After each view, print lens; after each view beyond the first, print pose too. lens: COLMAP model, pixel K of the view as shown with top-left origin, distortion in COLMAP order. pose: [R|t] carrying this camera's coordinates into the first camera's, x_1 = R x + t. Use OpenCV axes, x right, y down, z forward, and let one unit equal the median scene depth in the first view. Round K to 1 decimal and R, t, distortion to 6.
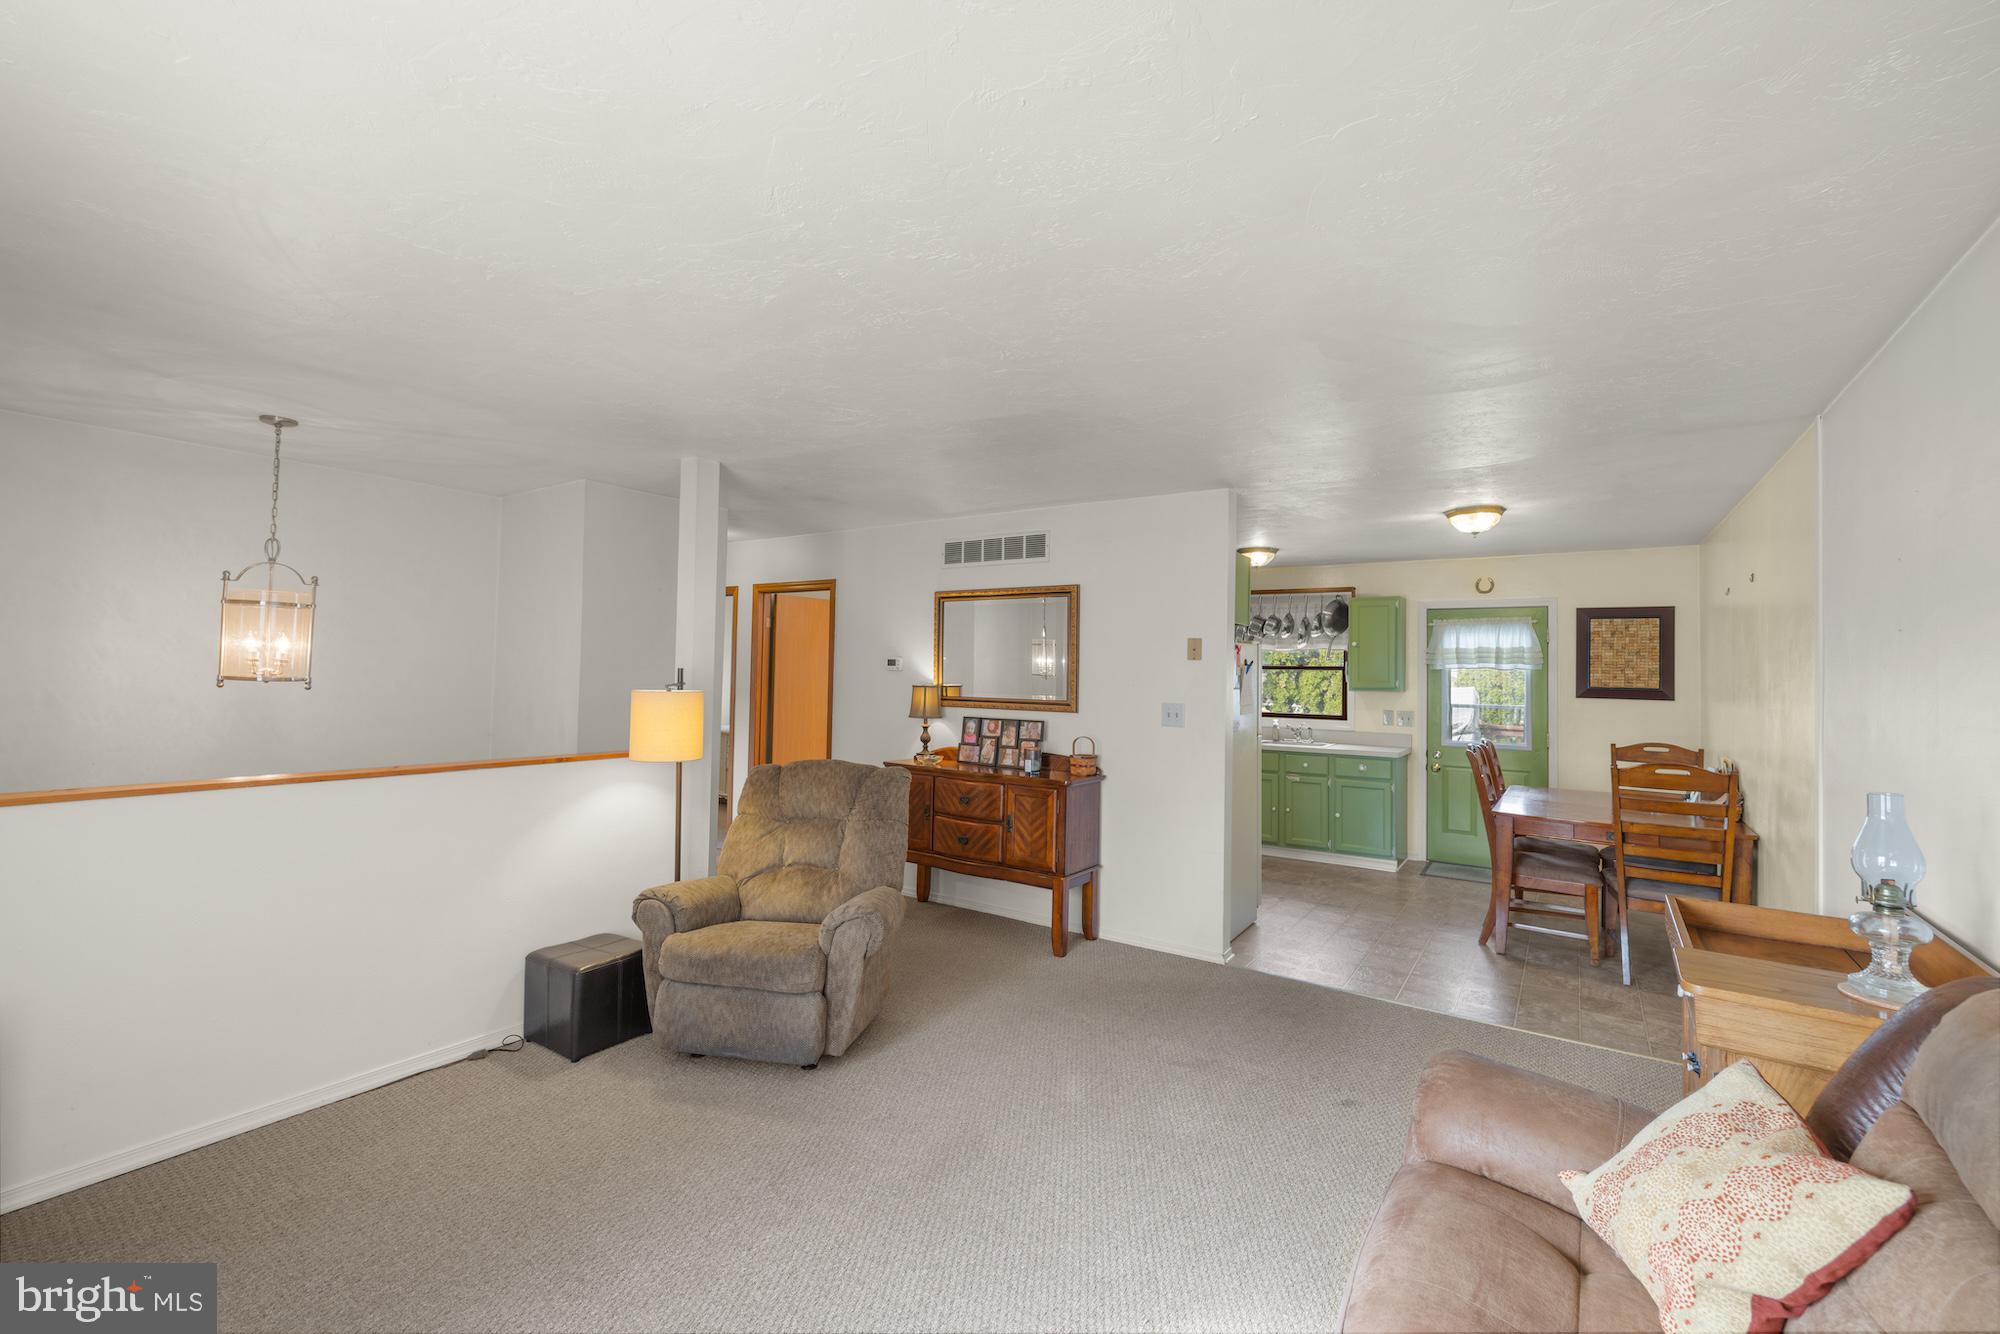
lens RADIAL K [[852.3, 0, 959.4], [0, 852.3, 655.5], [0, 0, 1]] dist [0.001641, 0.000168]
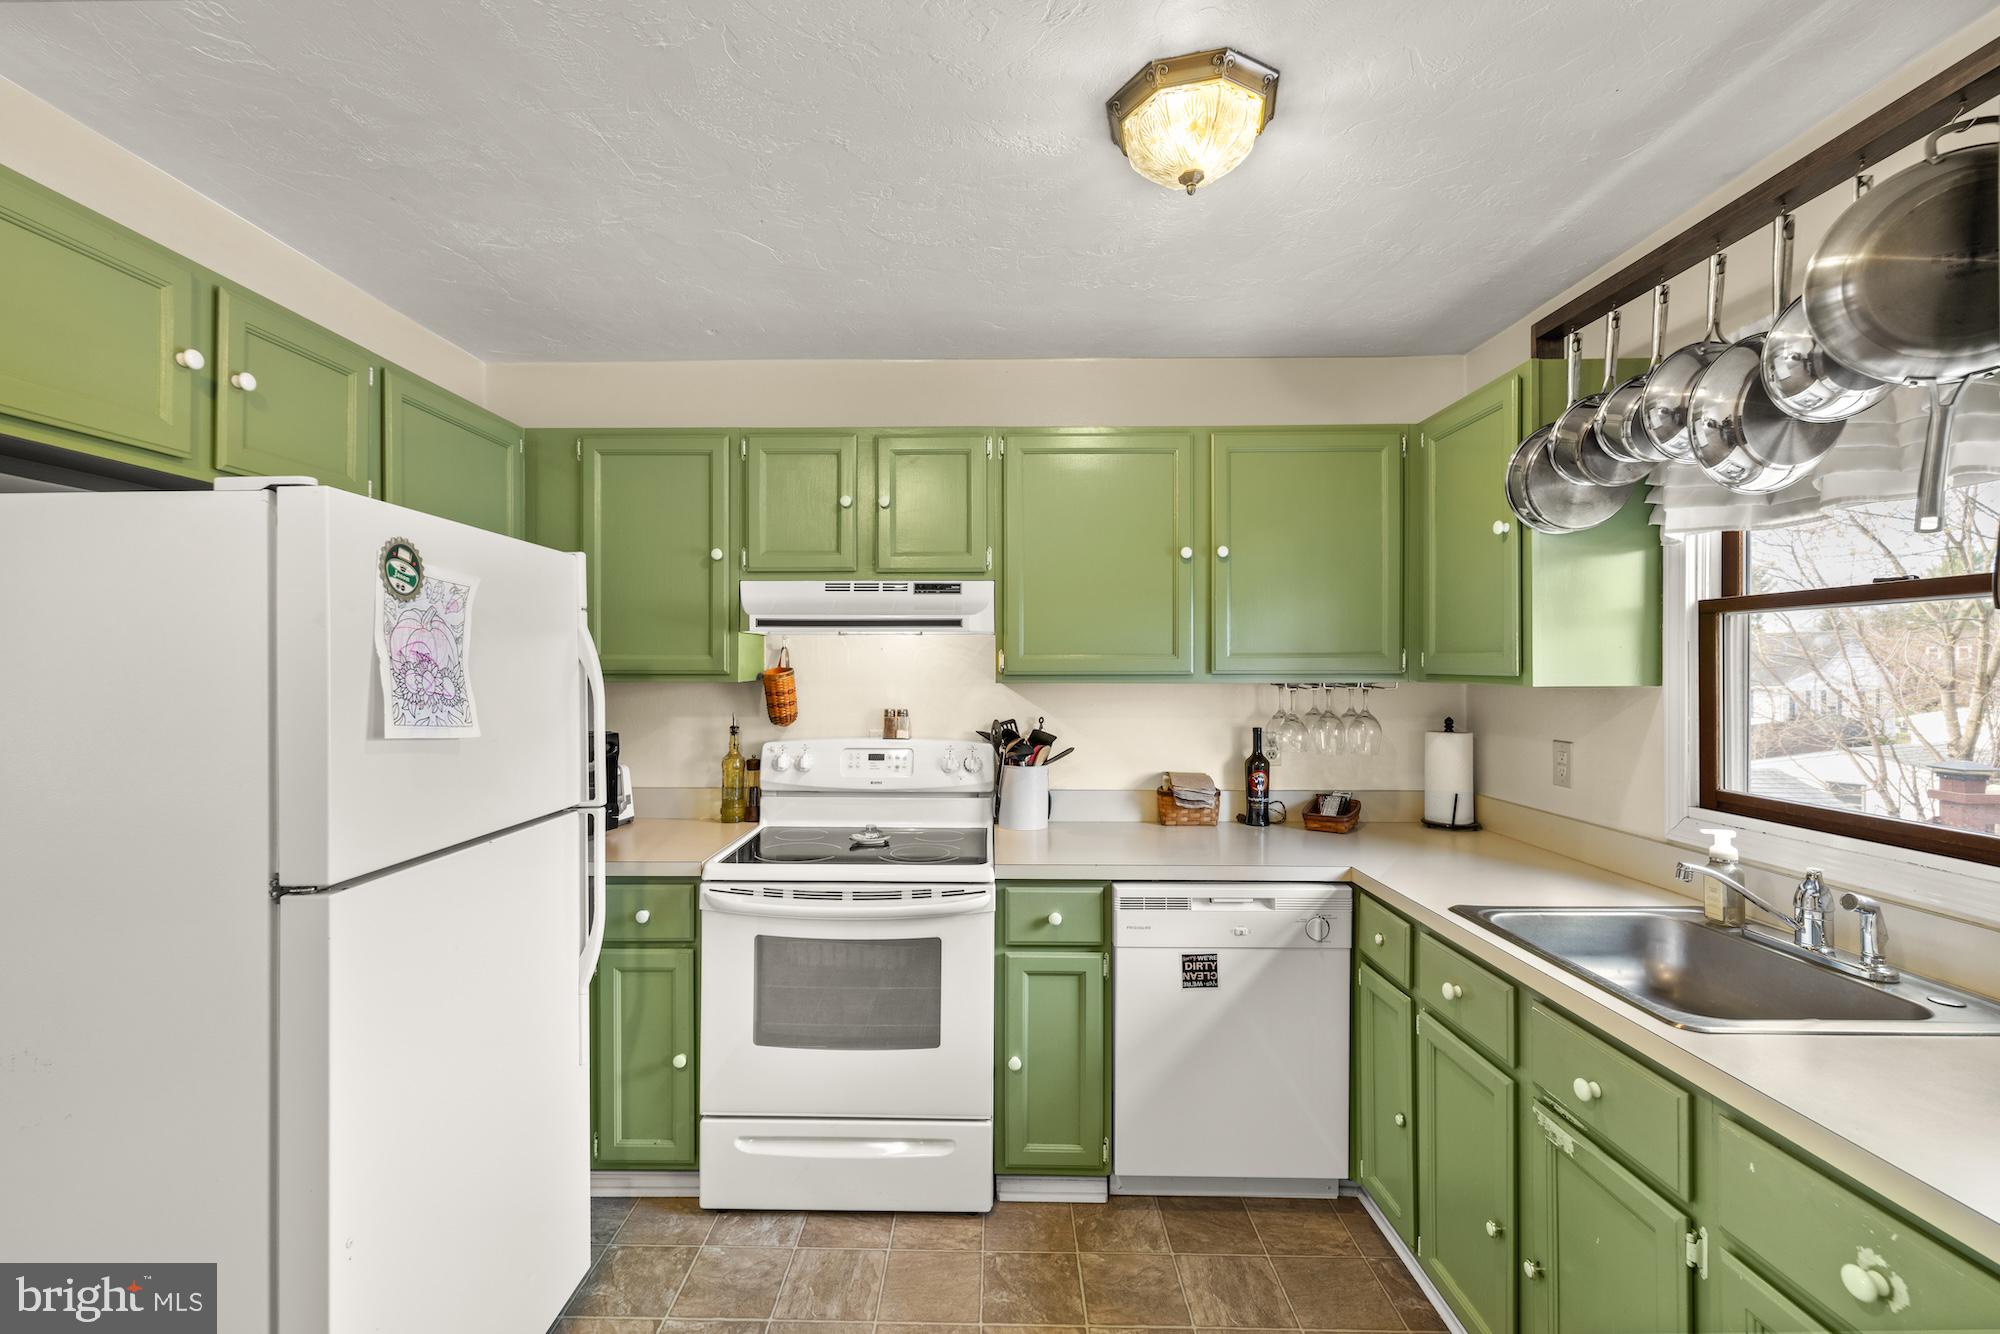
lens RADIAL K [[852.3, 0, 982.8], [0, 852.3, 660.7], [0, 0, 1]] dist [0.001641, 0.000168]
pose [[0.567230, -0.021438, -0.823280, 0.532338], [0.025281, 0.999643, -0.008612, 0.032409], [0.823171, -0.015928, 0.567570, 0.849095]]
